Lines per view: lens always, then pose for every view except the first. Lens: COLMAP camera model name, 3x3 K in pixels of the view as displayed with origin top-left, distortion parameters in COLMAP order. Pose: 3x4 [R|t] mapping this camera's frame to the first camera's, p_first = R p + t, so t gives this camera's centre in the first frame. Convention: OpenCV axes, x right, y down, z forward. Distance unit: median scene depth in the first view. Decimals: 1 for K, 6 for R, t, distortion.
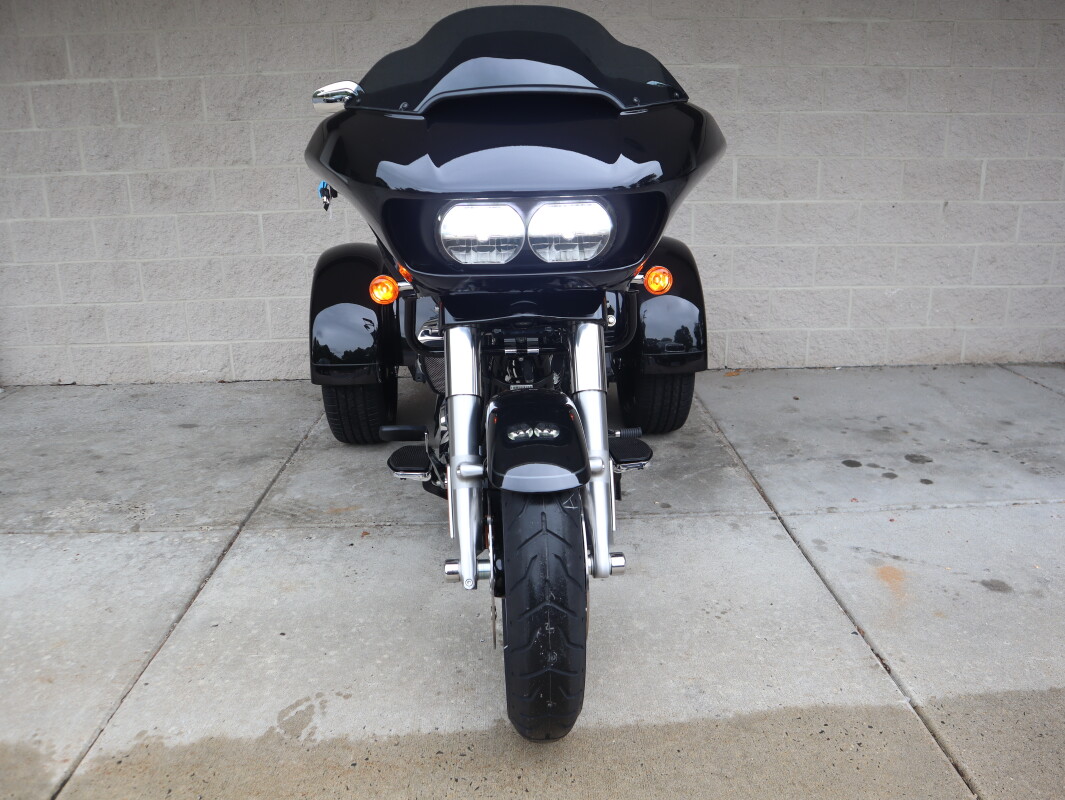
lens RADIAL K [[833.5, 0, 530.7], [0, 833.5, 397.4], [0, 0, 1]] dist [-0.119565, 0.082177]
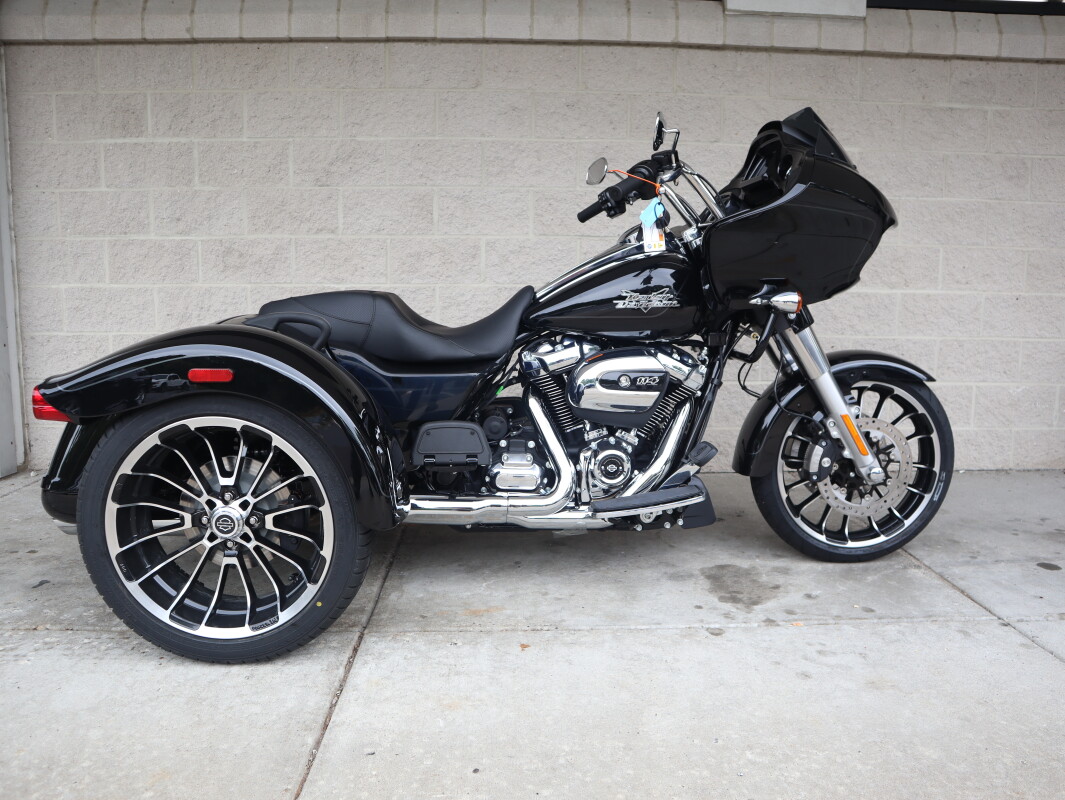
lens RADIAL K [[833.5, 0, 529.7], [0, 833.5, 400.9], [0, 0, 1]] dist [-0.119565, 0.082177]
pose [[0.999595, 0.023243, 0.016420, -0.155916], [-0.020509, 0.988389, -0.150553, 0.040920], [-0.019729, 0.150155, 0.988466, 0.122518]]
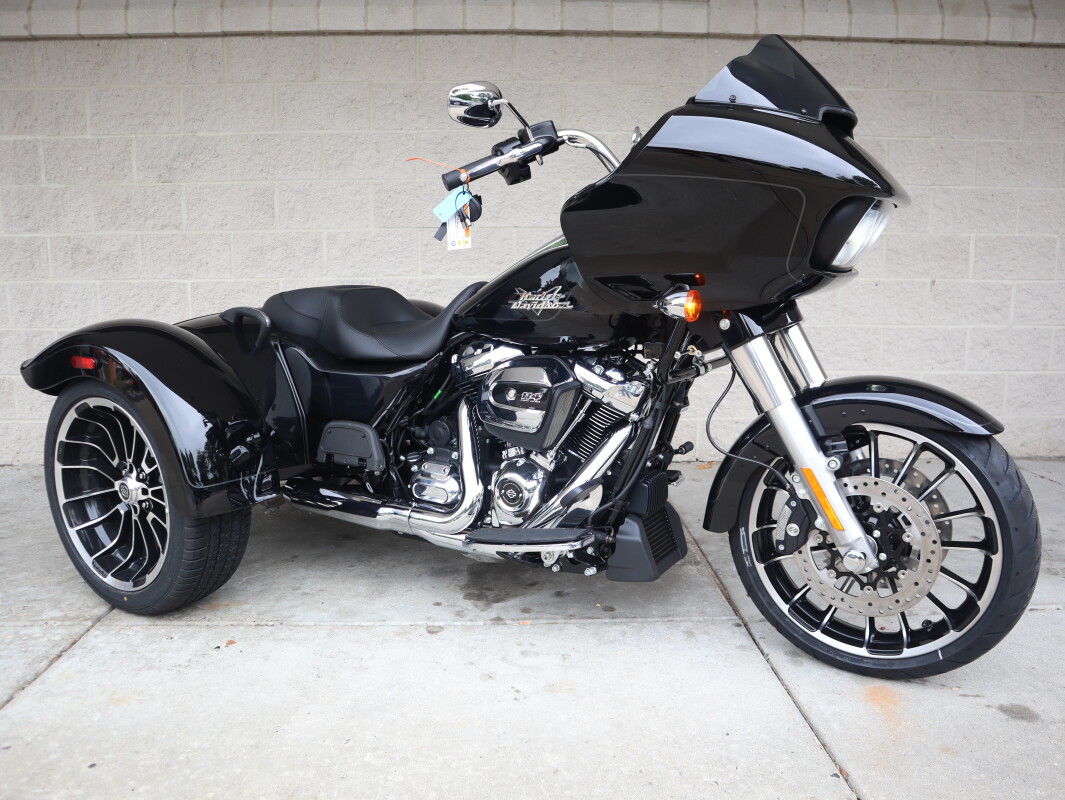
lens RADIAL K [[833.5, 0, 528.1], [0, 833.5, 398.7], [0, 0, 1]] dist [-0.119565, 0.082177]
pose [[0.999877, 0.015386, 0.002890, 0.060002], [-0.014861, 0.990911, -0.133693, 0.027056], [-0.004921, 0.133634, 0.991019, 0.120861]]
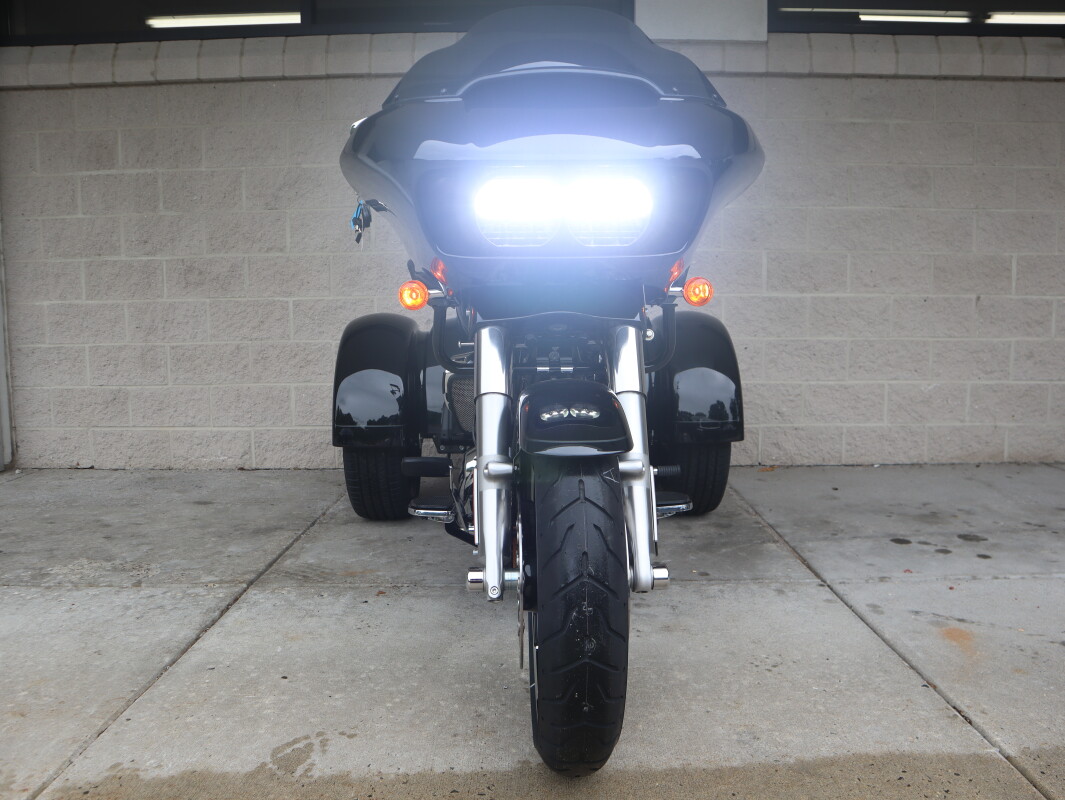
lens RADIAL K [[833.5, 0, 531.0], [0, 833.5, 400.8], [0, 0, 1]] dist [-0.119565, 0.082177]
pose [[0.999503, 0.013717, -0.028399, -0.005794], [-0.018575, 0.983750, -0.178579, 0.084597], [0.025487, 0.179018, 0.983516, 0.039064]]
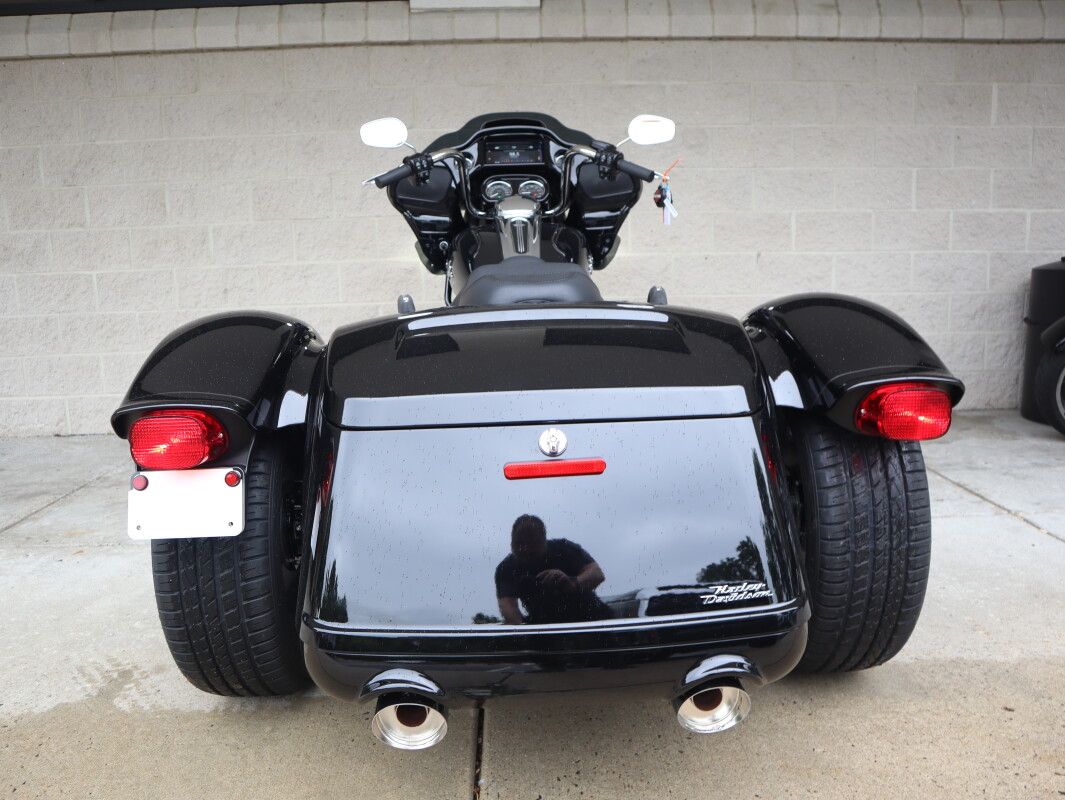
lens RADIAL K [[833.5, 0, 525.9], [0, 833.5, 401.1], [0, 0, 1]] dist [-0.119565, 0.082177]
pose [[0.999967, -0.007281, -0.003518, 0.262861], [0.006819, 0.993096, -0.117107, 0.073813], [0.004347, 0.117079, 0.993113, -0.010753]]
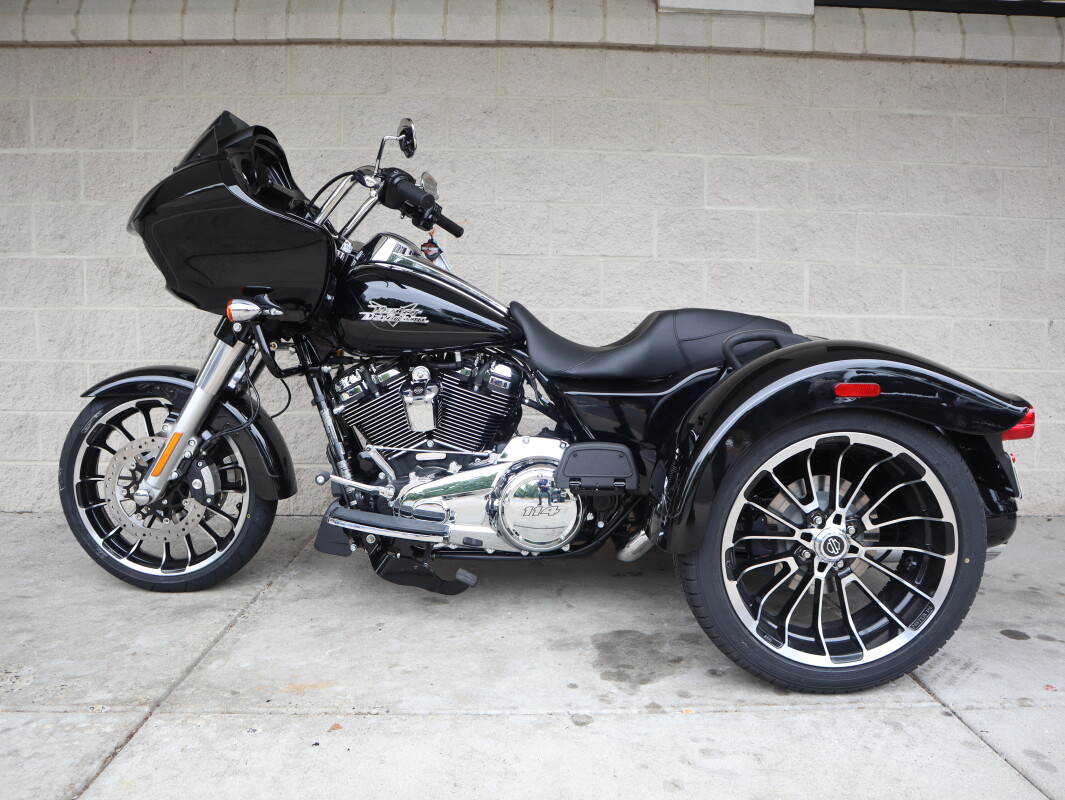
lens RADIAL K [[833.5, 0, 529.7], [0, 833.5, 402.6], [0, 0, 1]] dist [-0.119565, 0.082177]
pose [[0.999597, 0.027635, 0.006541, -0.043938], [-0.025815, 0.980215, -0.196243, 0.026463], [-0.011835, 0.195995, 0.980533, 0.230455]]
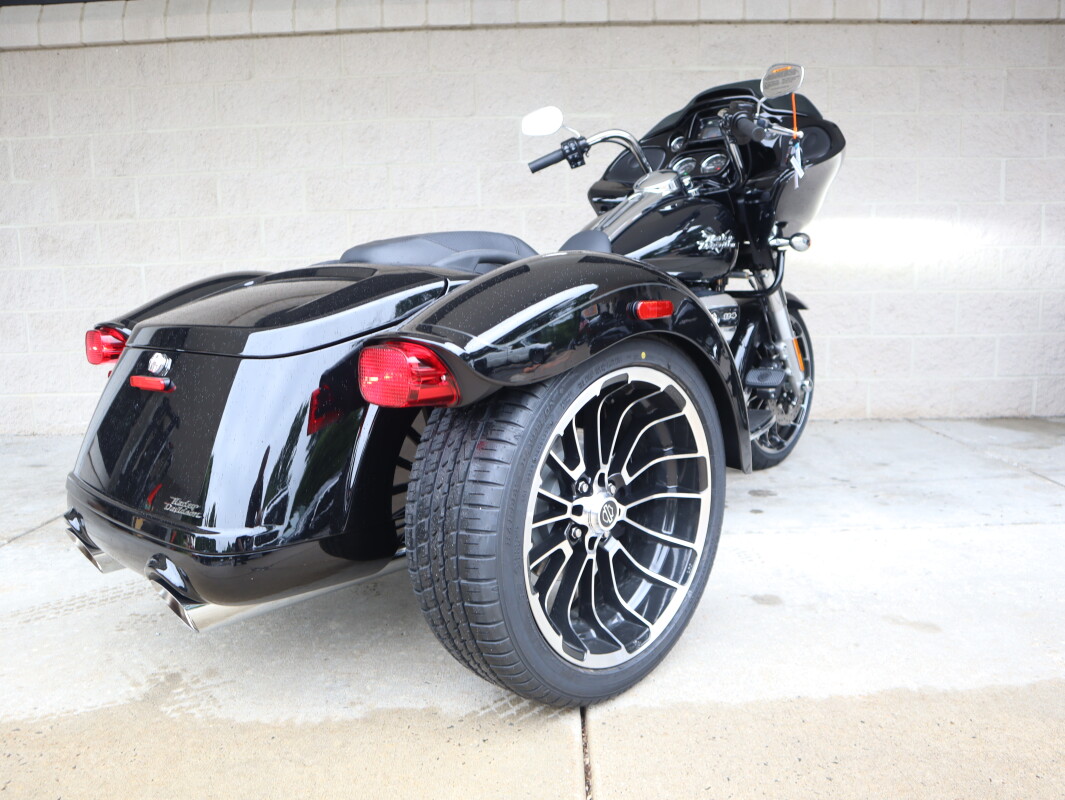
lens RADIAL K [[833.5, 0, 527.9], [0, 833.5, 401.9], [0, 0, 1]] dist [-0.119565, 0.082177]
pose [[0.999000, 0.001891, -0.044675, 0.224866], [-0.008111, 0.990195, -0.139455, 0.092670], [0.043973, 0.139678, 0.989220, 0.053456]]
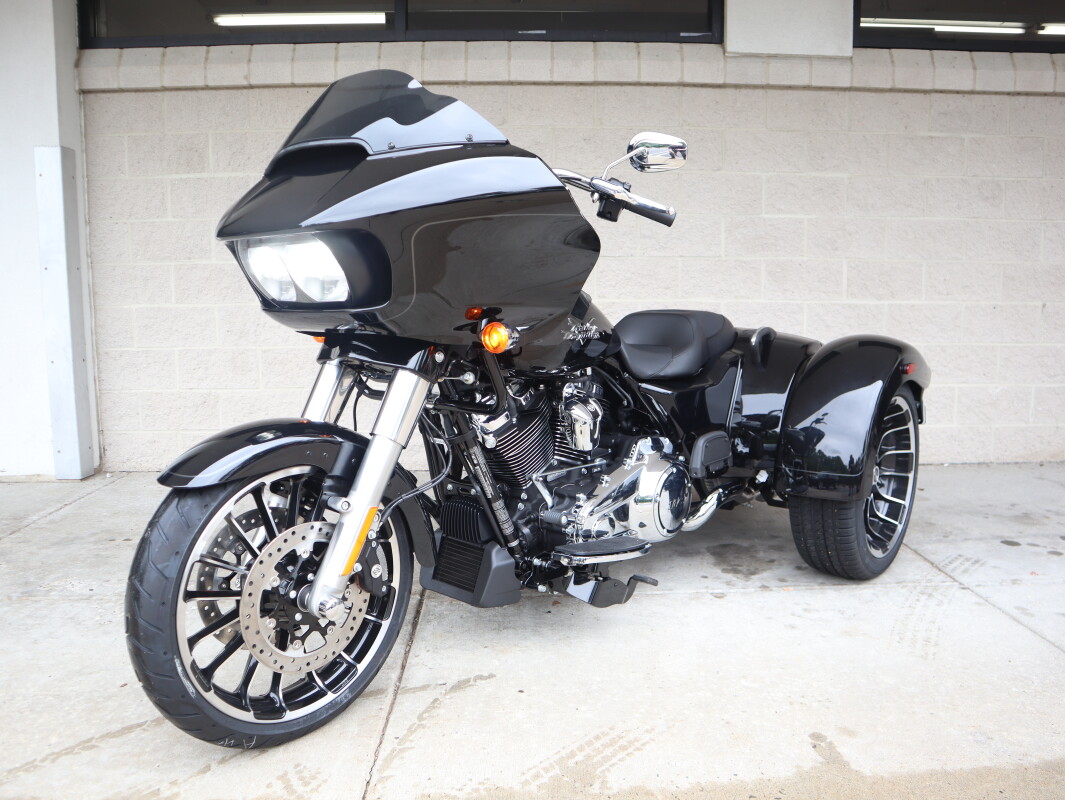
lens RADIAL K [[833.5, 0, 531.2], [0, 833.5, 400.7], [0, 0, 1]] dist [-0.119565, 0.082177]
pose [[0.999911, 0.012859, 0.003590, -0.175028], [-0.012131, 0.987392, -0.157829, 0.062385], [-0.005574, 0.157771, 0.987460, 0.002029]]
